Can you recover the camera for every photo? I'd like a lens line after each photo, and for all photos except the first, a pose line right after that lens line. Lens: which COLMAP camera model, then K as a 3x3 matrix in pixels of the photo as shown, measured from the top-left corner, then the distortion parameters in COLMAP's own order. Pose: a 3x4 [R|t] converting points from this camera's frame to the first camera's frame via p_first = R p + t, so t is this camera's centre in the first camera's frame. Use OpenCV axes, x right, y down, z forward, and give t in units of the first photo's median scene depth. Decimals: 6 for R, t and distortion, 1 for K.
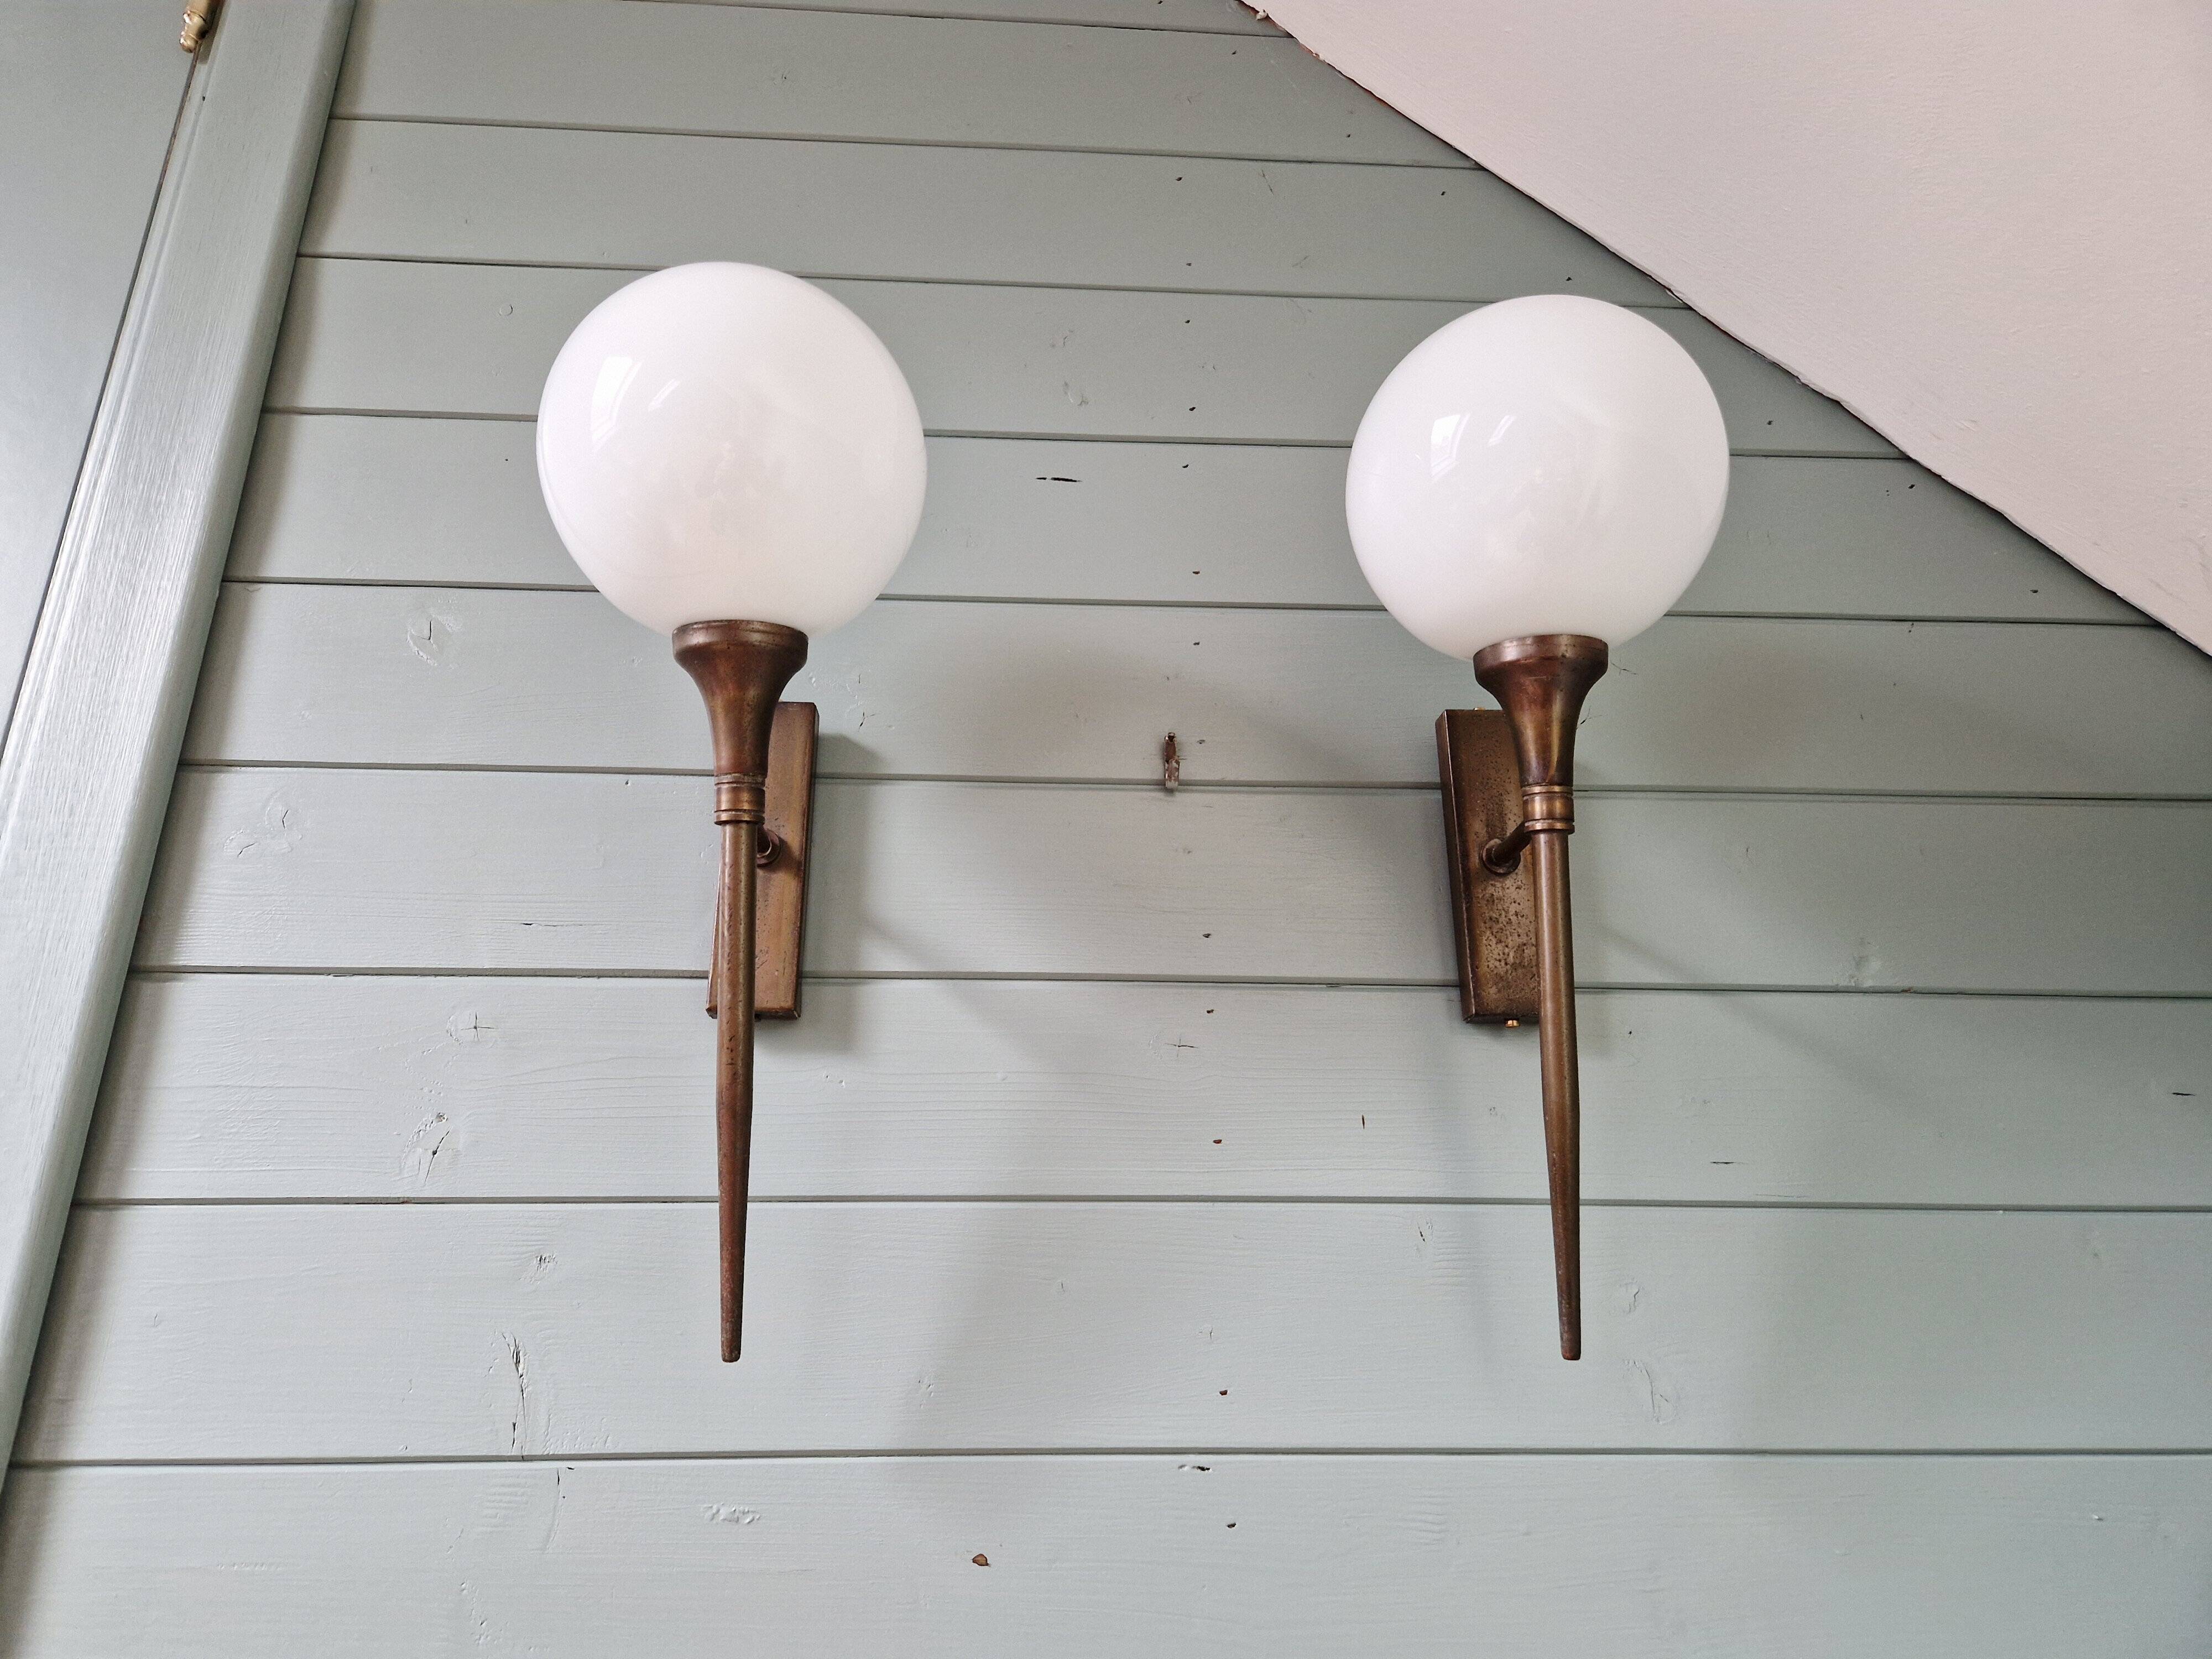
lens RADIAL K [[1494.9, 0, 1093.8], [0, 1494.9, 838.7], [0, 0, 1]] dist [0.065480, -0.061420]
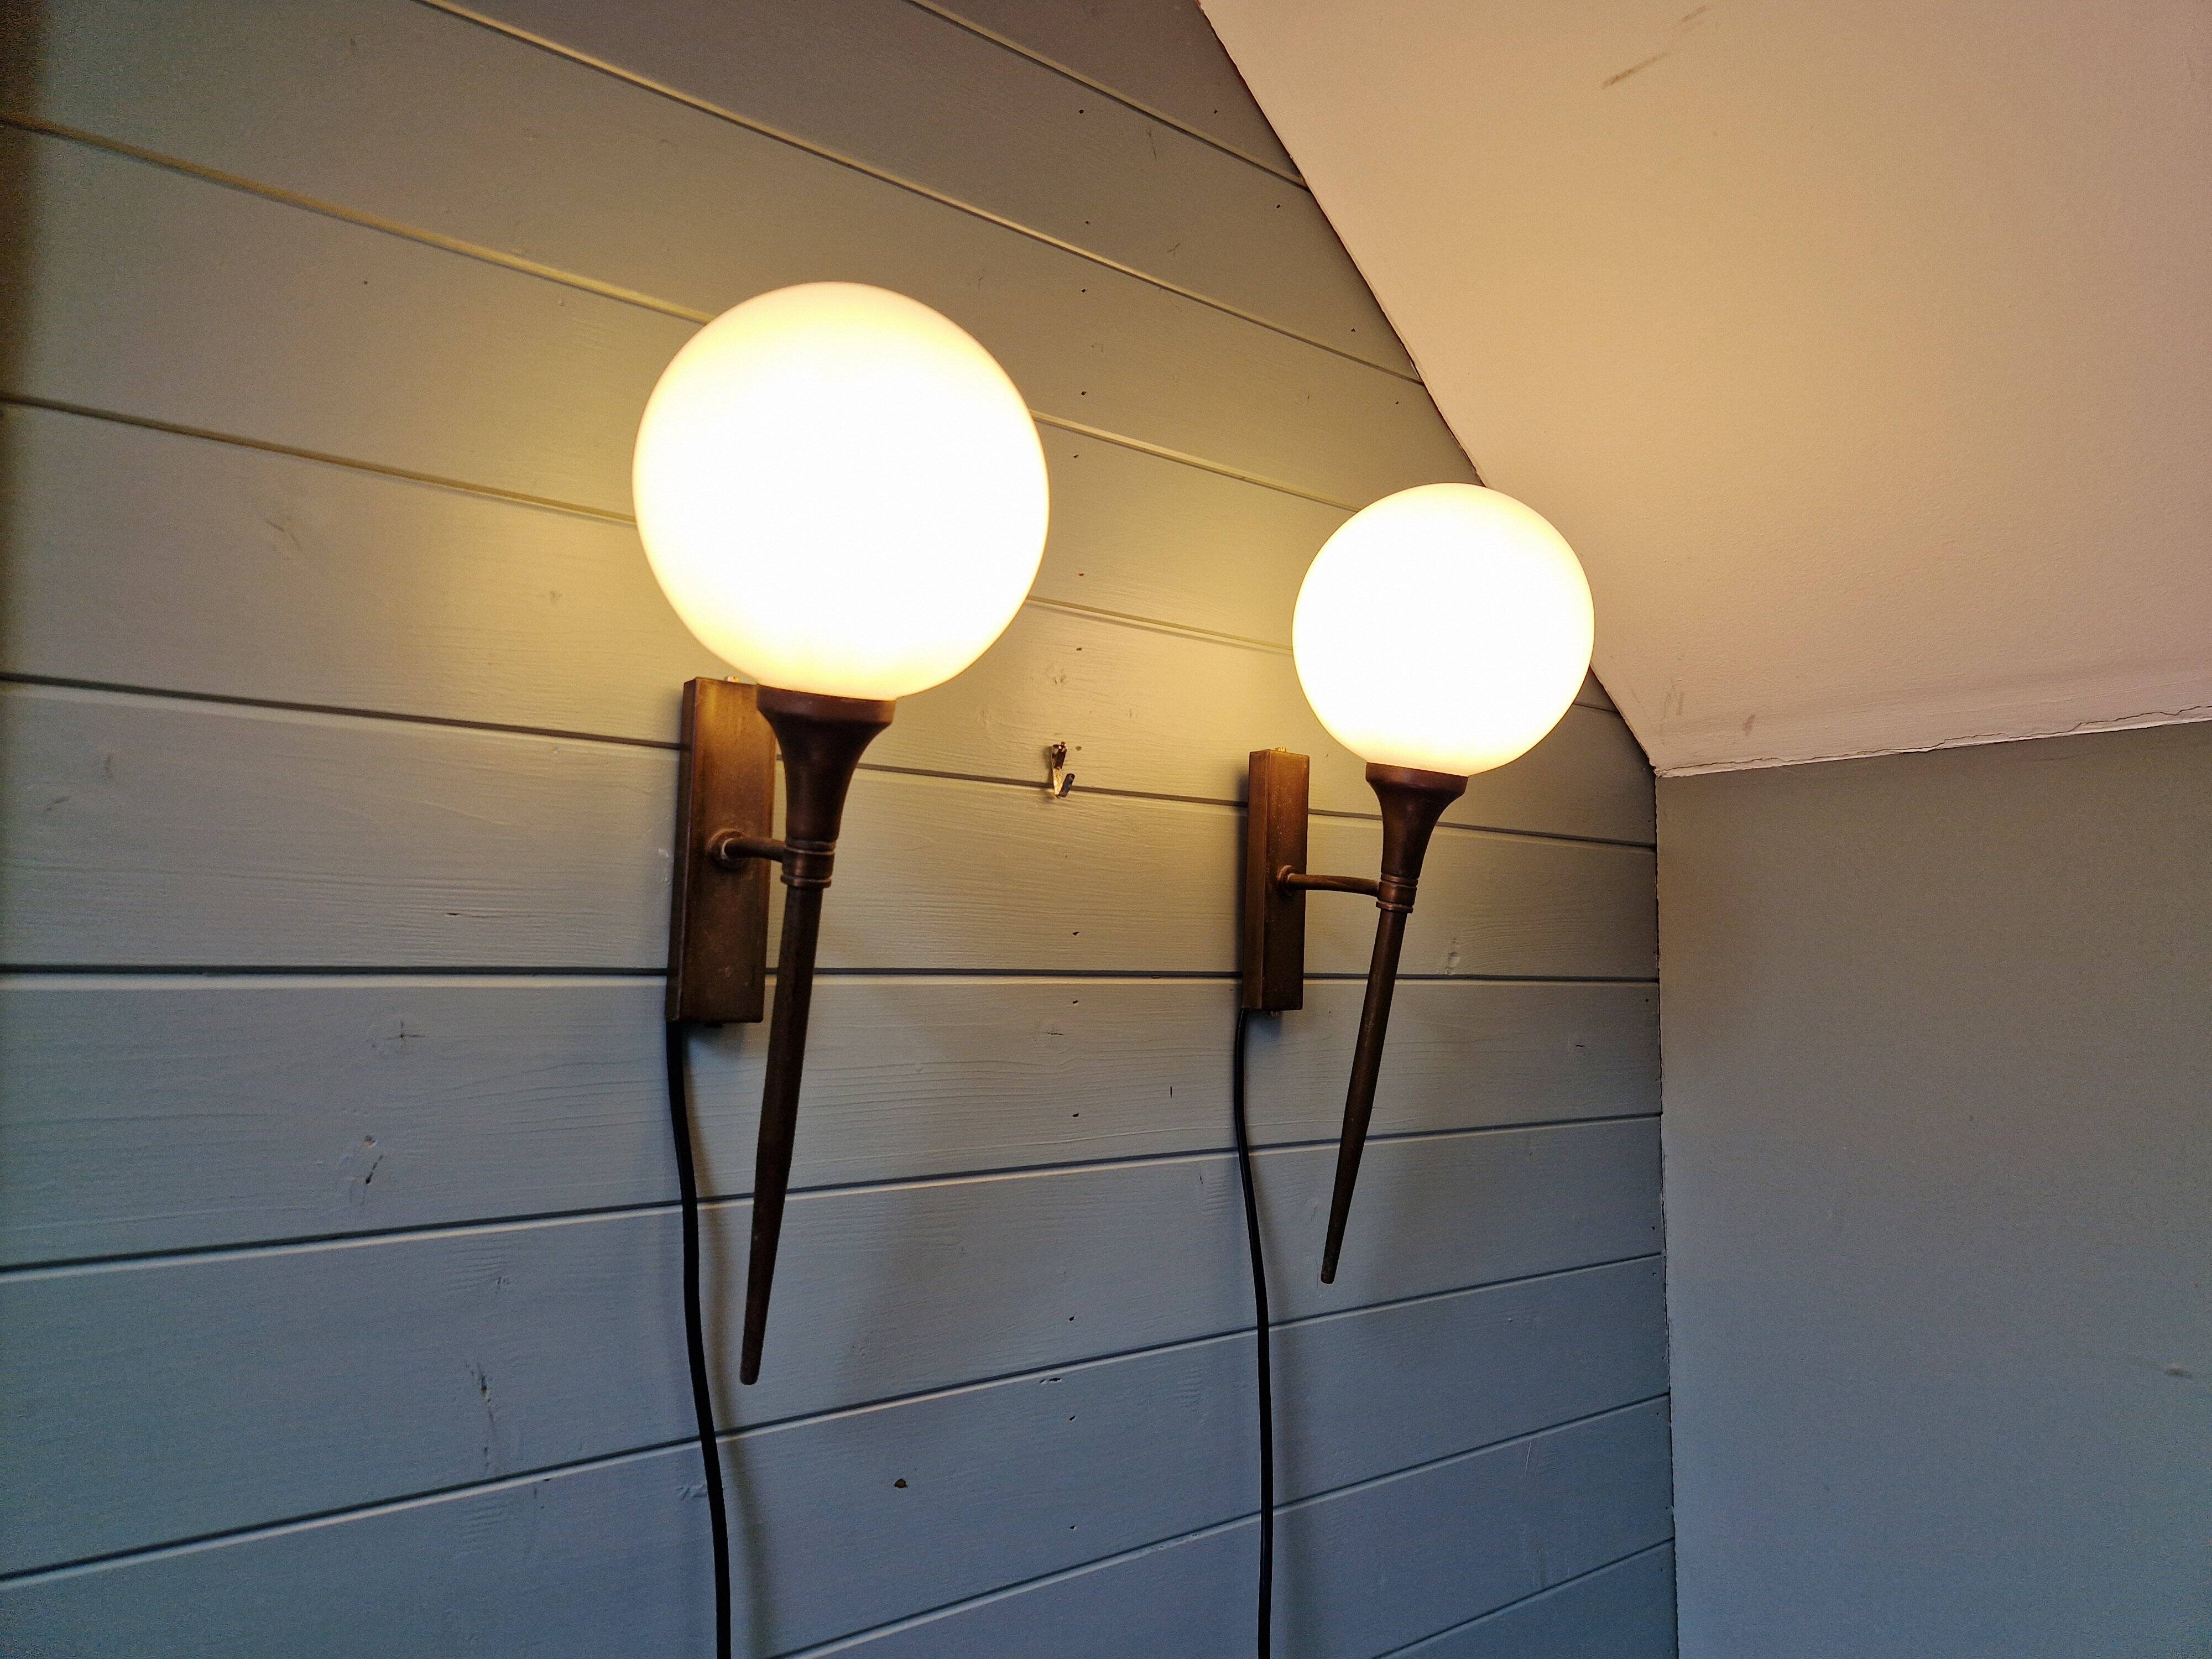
lens RADIAL K [[1494.9, 0, 1135.5], [0, 1494.9, 826.9], [0, 0, 1]] dist [0.065480, -0.061420]
pose [[0.812804, 0.065709, 0.578819, -0.562997], [-0.225642, 0.951564, 0.208833, -0.266219], [-0.537061, -0.300346, 0.788262, 0.101301]]
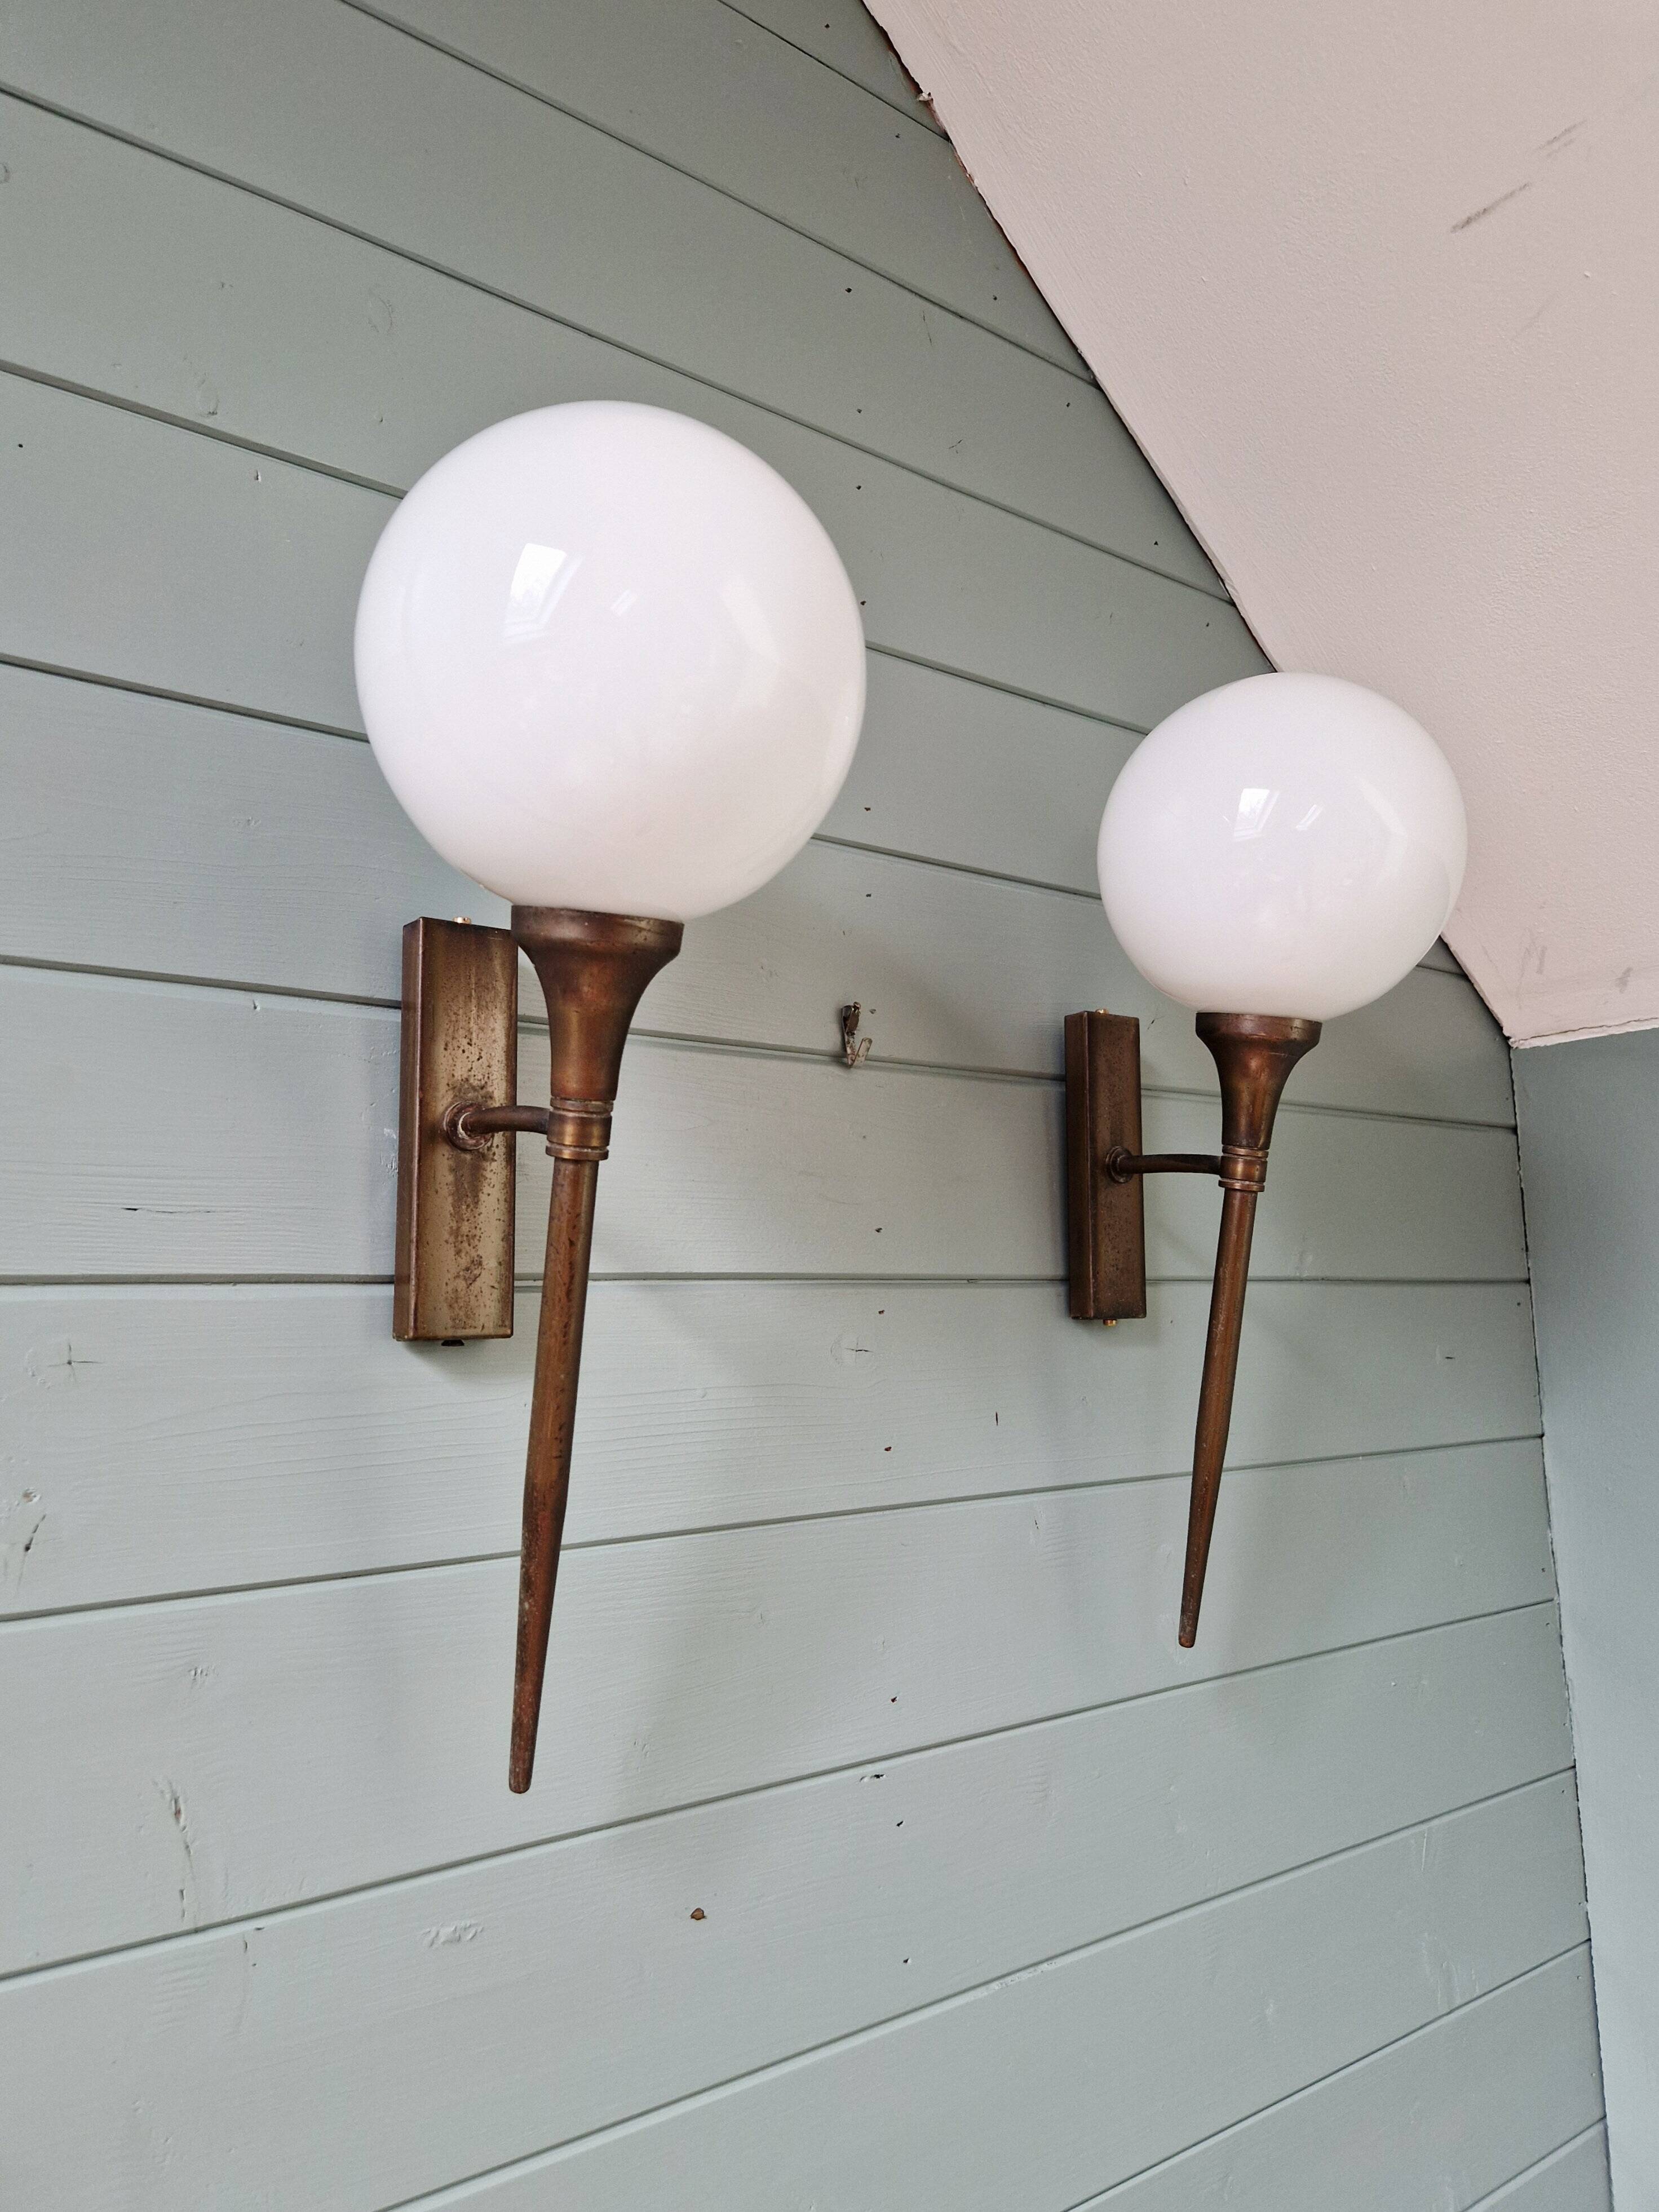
lens RADIAL K [[1494.7, 0, 814.6], [0, 1494.7, 1102.5], [0, 0, 1]] dist [0.065480, -0.061420]
pose [[0.833628, 0.064863, 0.548504, -0.498386], [-0.186069, 0.968012, 0.168320, -0.171465], [-0.520040, -0.242375, 0.819031, 0.259627]]
